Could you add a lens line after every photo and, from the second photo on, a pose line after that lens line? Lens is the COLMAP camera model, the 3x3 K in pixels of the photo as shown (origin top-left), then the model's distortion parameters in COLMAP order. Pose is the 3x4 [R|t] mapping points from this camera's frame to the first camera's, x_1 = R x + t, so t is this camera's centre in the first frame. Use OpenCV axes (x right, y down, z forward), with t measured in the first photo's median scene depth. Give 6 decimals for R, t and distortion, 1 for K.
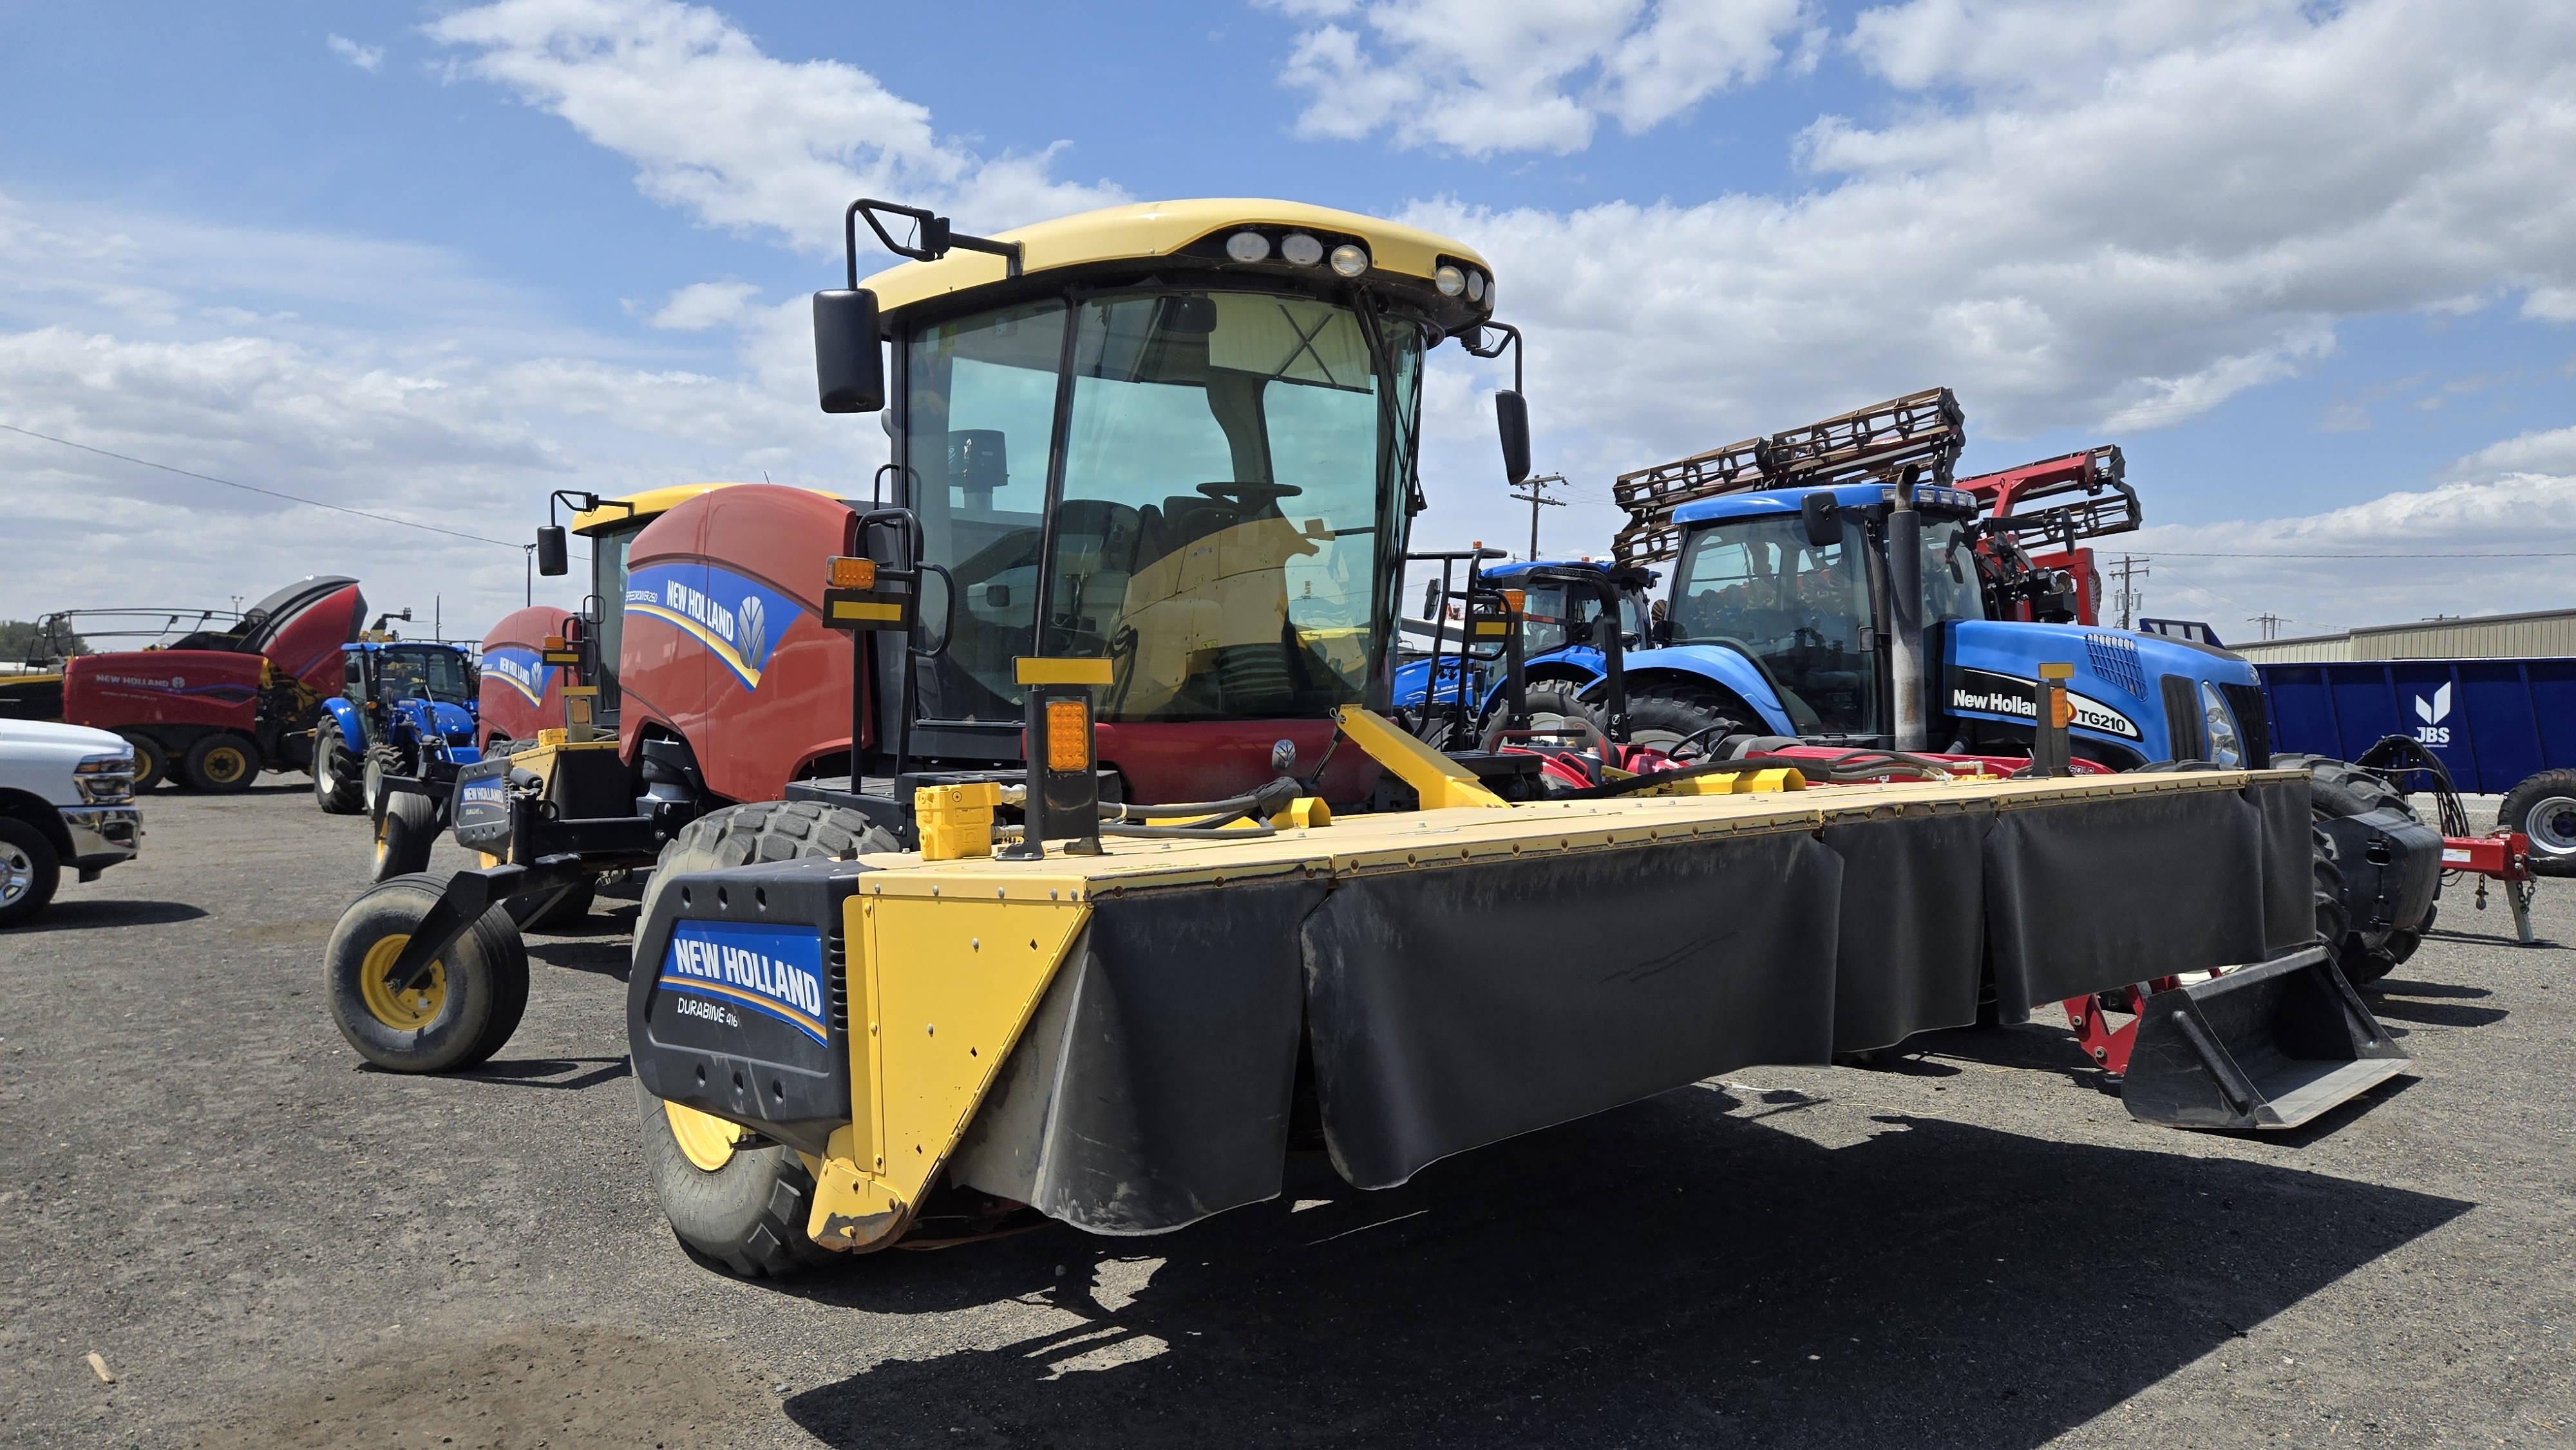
lens RADIAL K [[1826.1, 0, 1288.0], [0, 1826.1, 725.0], [0, 0, 1]] dist [-0.000489, -0.003305]
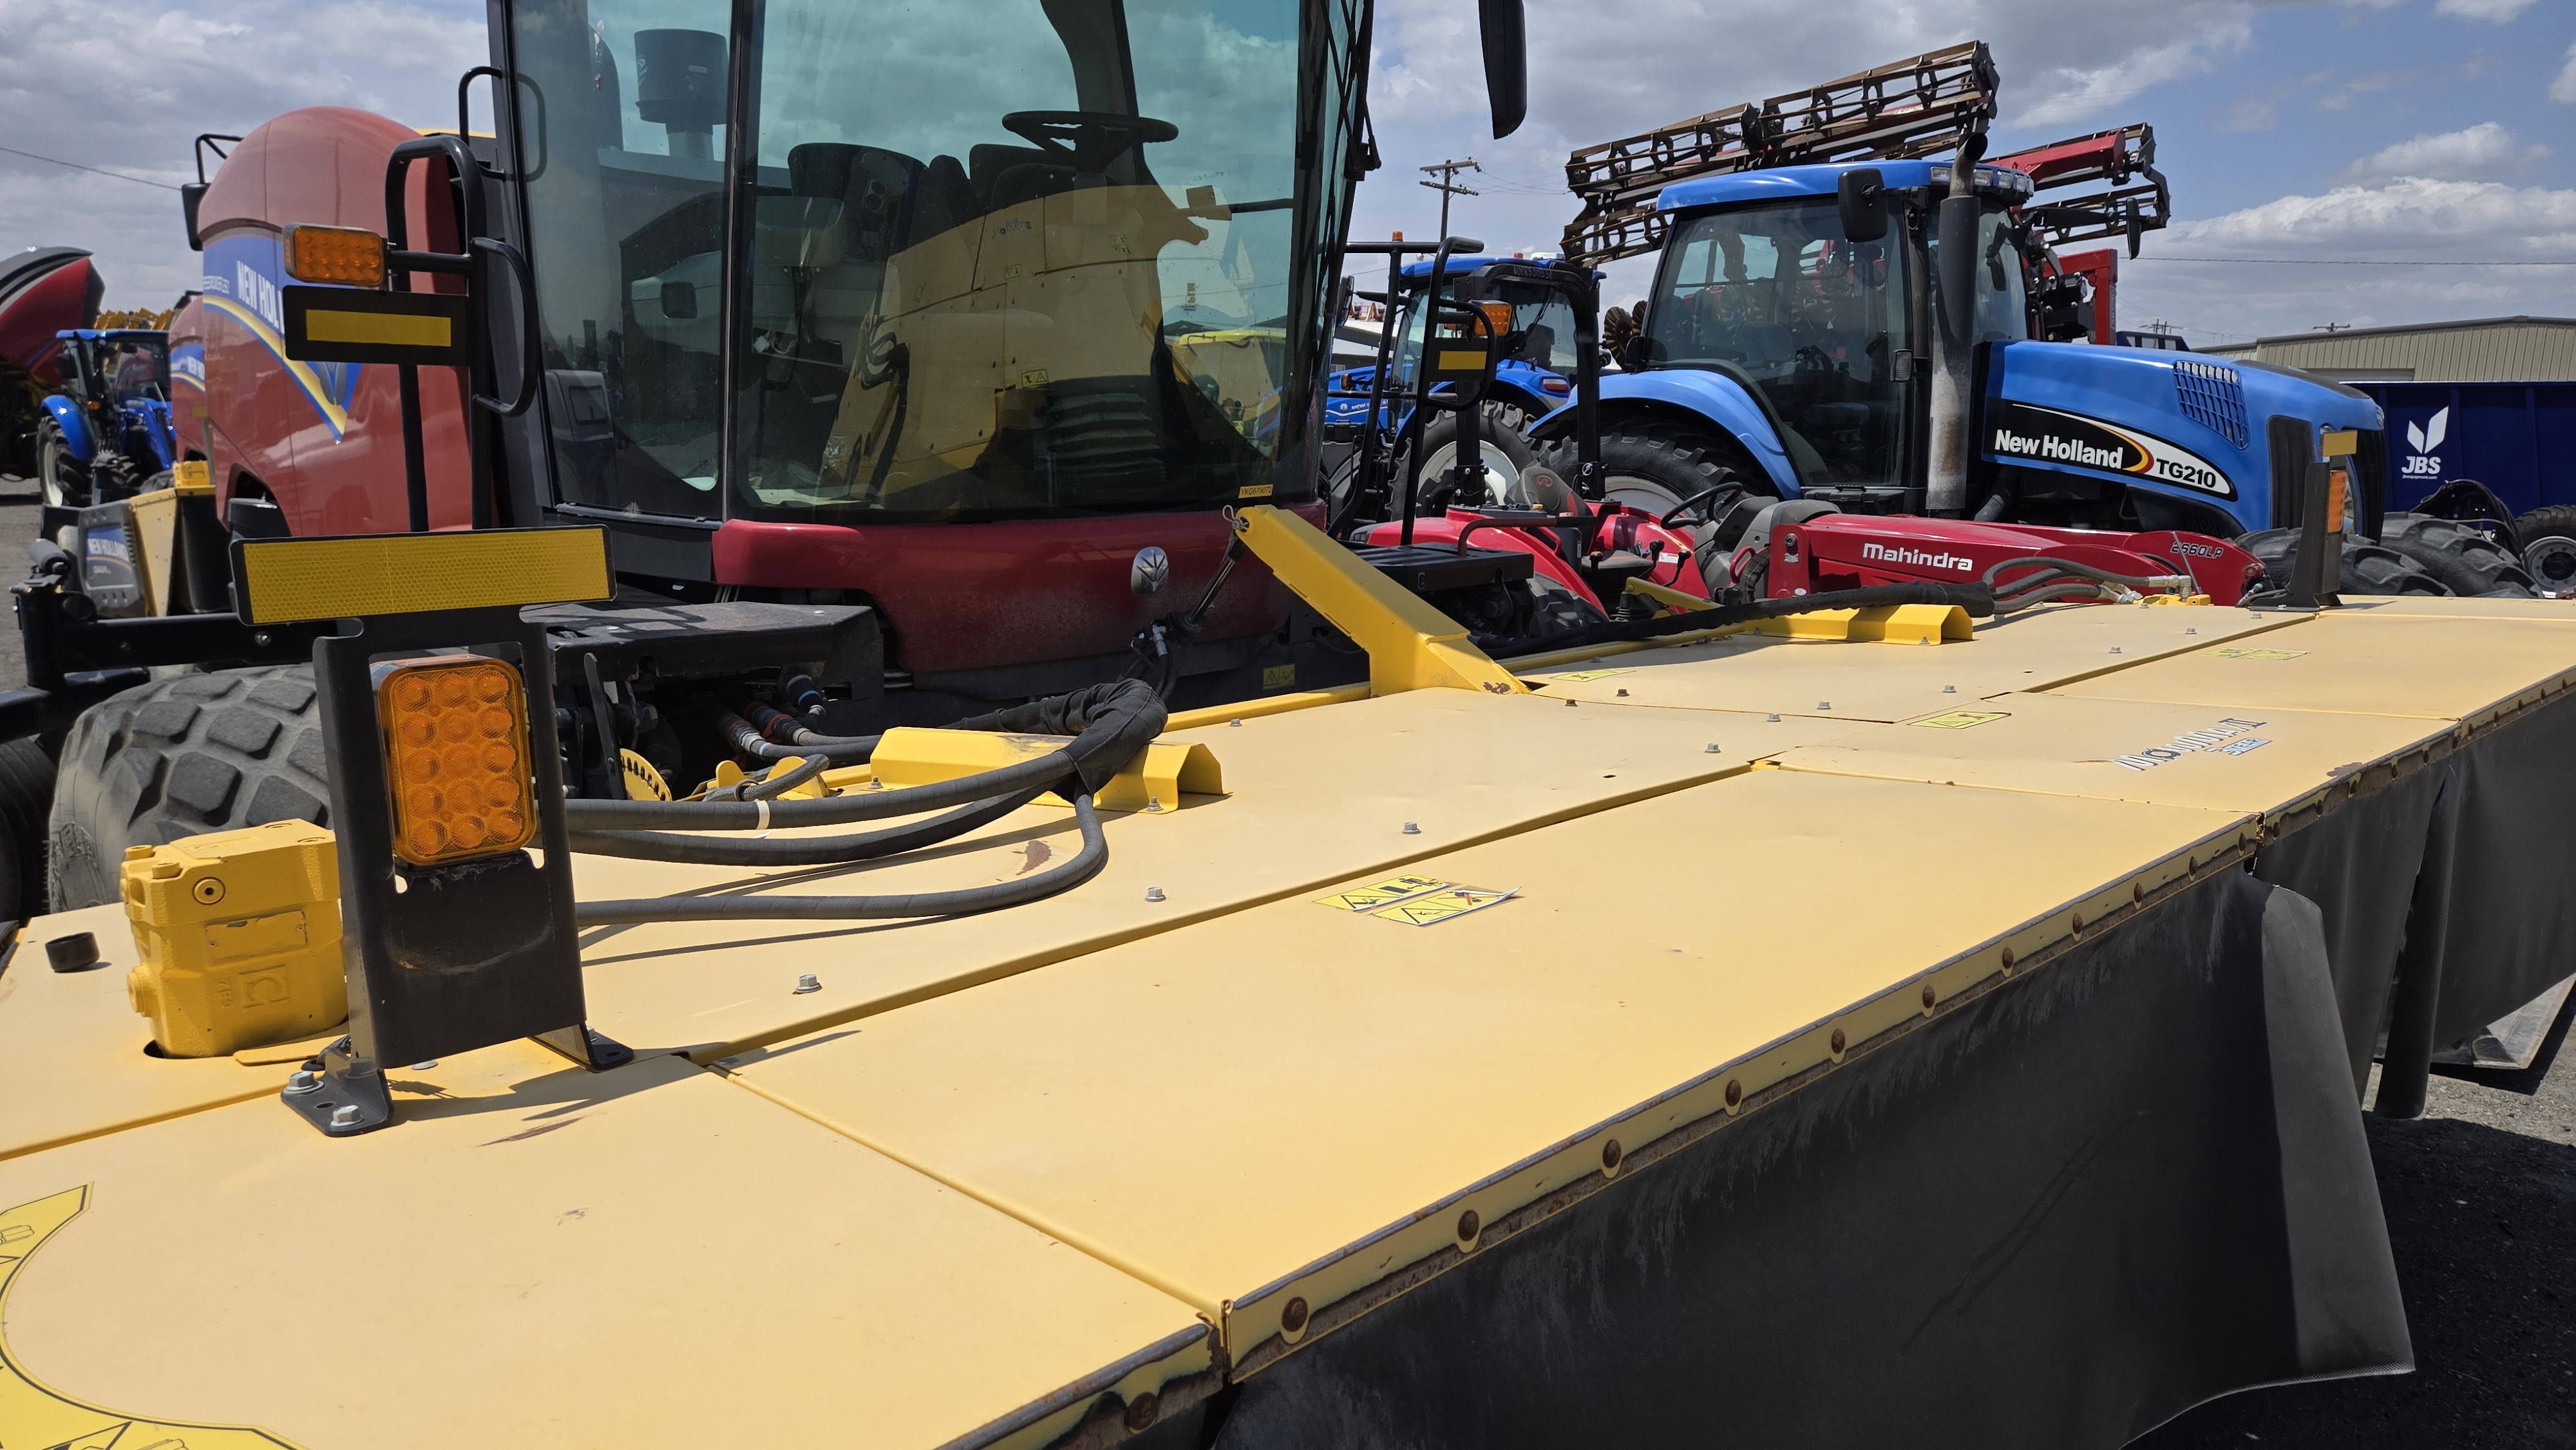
lens RADIAL K [[1764.8, 0, 1286.6], [0, 1764.8, 773.9], [0, 0, 1]] dist [0.048539, -0.044727]
pose [[0.998299, 0.000202, 0.058300, 0.004305], [-0.011569, 0.980792, 0.194712, -0.015643], [-0.057141, -0.195055, 0.979126, 0.174828]]
